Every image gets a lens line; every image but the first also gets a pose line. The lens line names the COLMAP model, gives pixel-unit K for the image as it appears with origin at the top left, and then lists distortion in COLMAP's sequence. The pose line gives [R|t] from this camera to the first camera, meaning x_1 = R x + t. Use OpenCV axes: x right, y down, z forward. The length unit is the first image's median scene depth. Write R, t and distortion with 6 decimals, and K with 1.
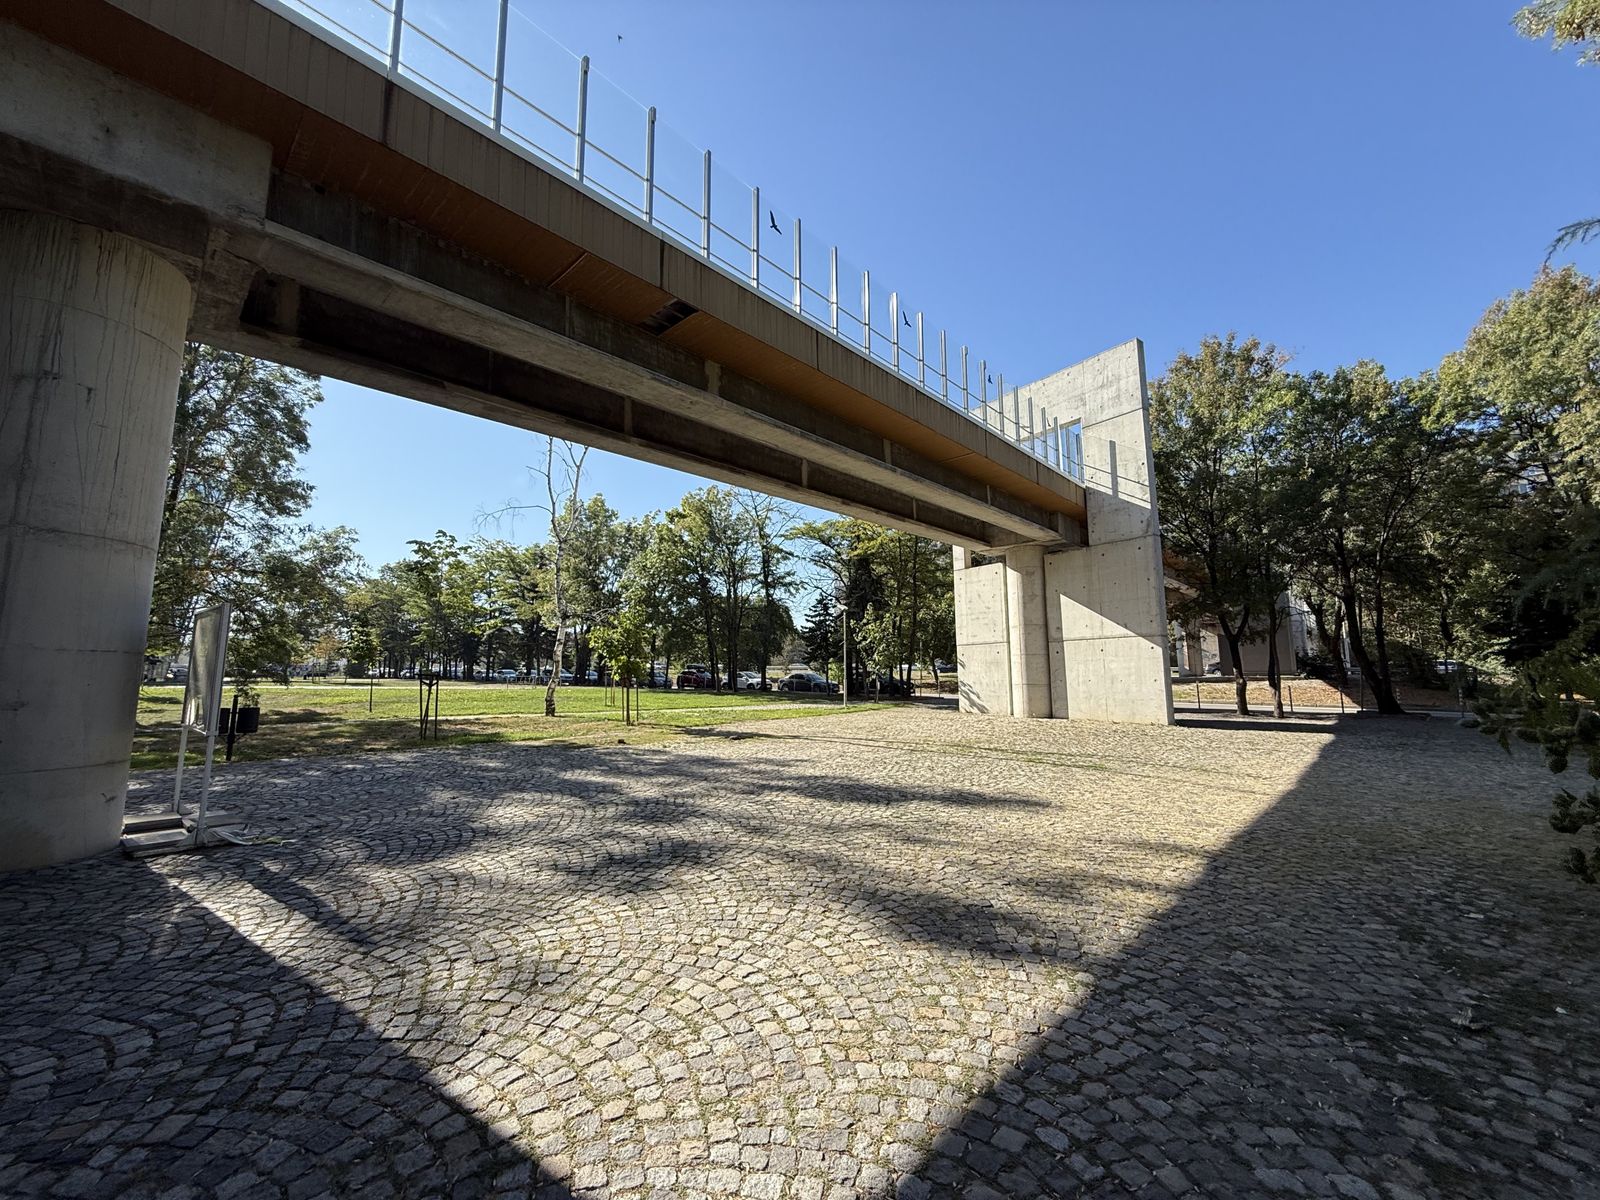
lens RADIAL K [[634.6, 0, 802.3], [0, 634.6, 596.5], [0, 0, 1]] dist [-0.002215, -0.000036]
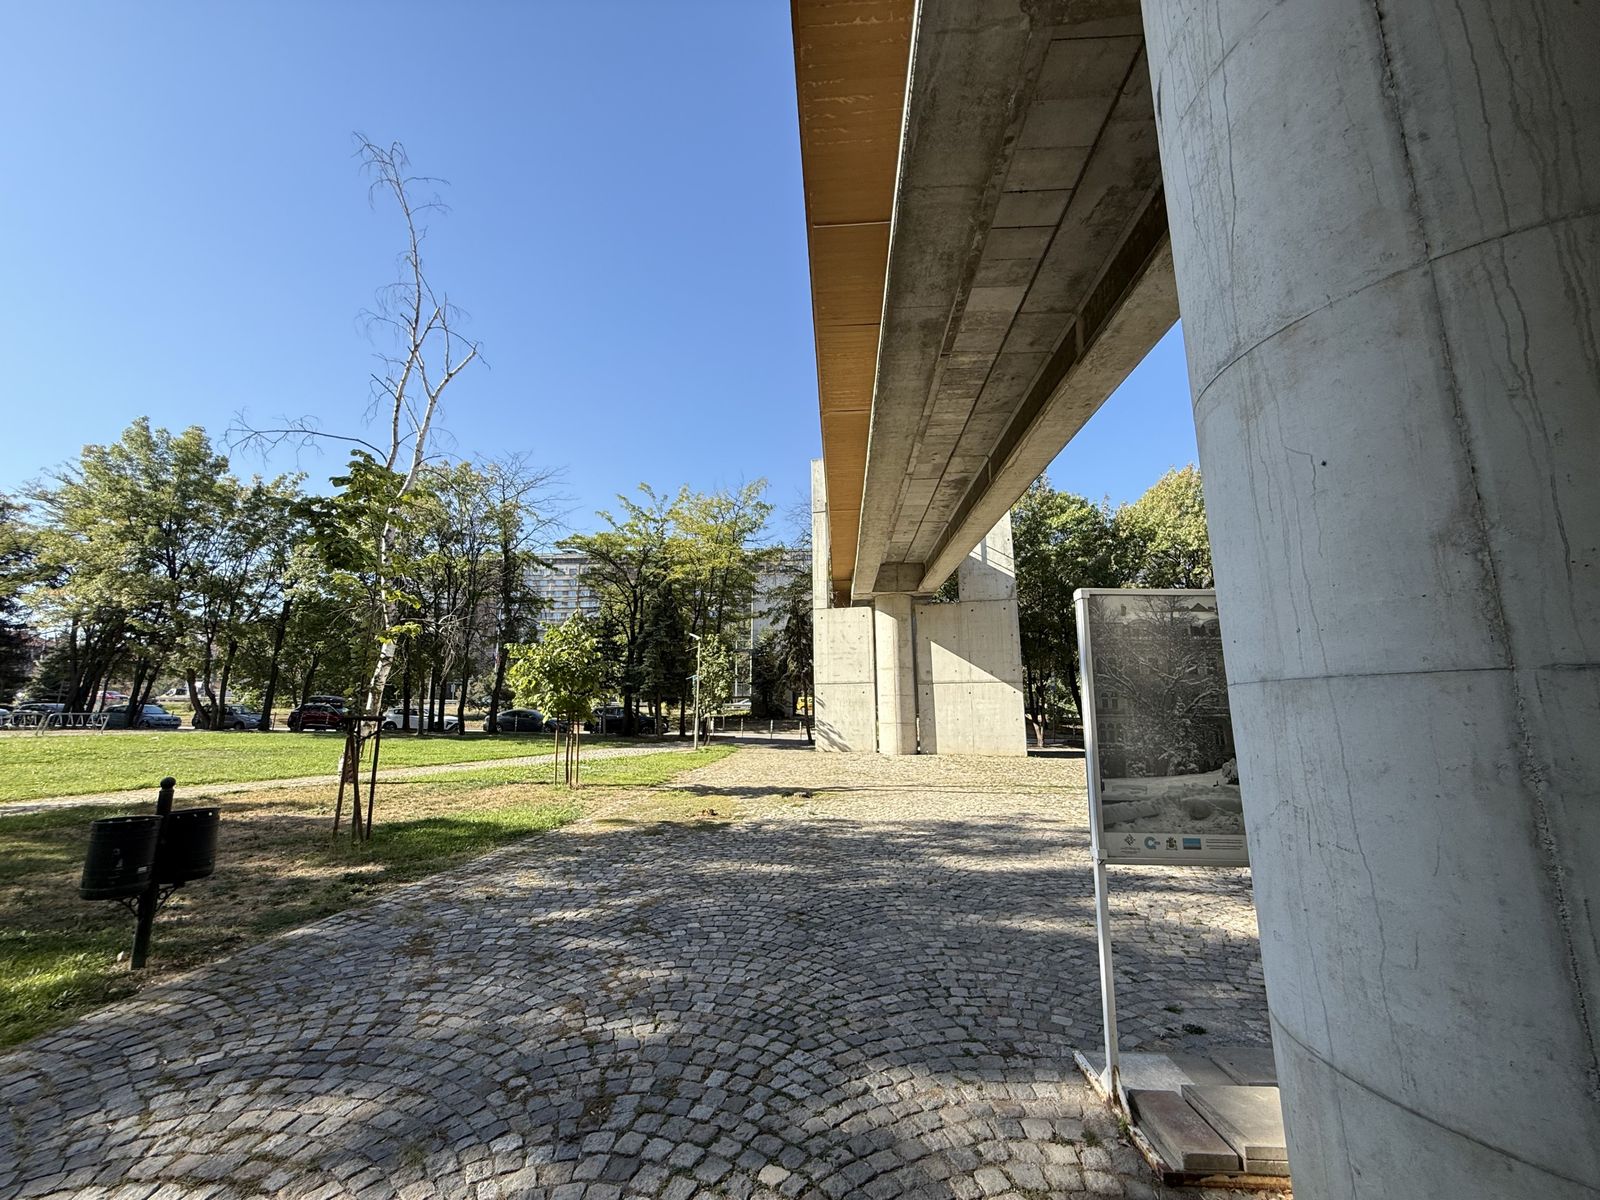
lens RADIAL K [[634.6, 0, 795.6], [0, 634.6, 596.6], [0, 0, 1]] dist [-0.002215, -0.000036]
pose [[0.781440, 0.111339, 0.613967, -0.451957], [-0.078069, 0.993666, -0.080832, 0.025712], [-0.619077, 0.015233, 0.785182, 0.256813]]
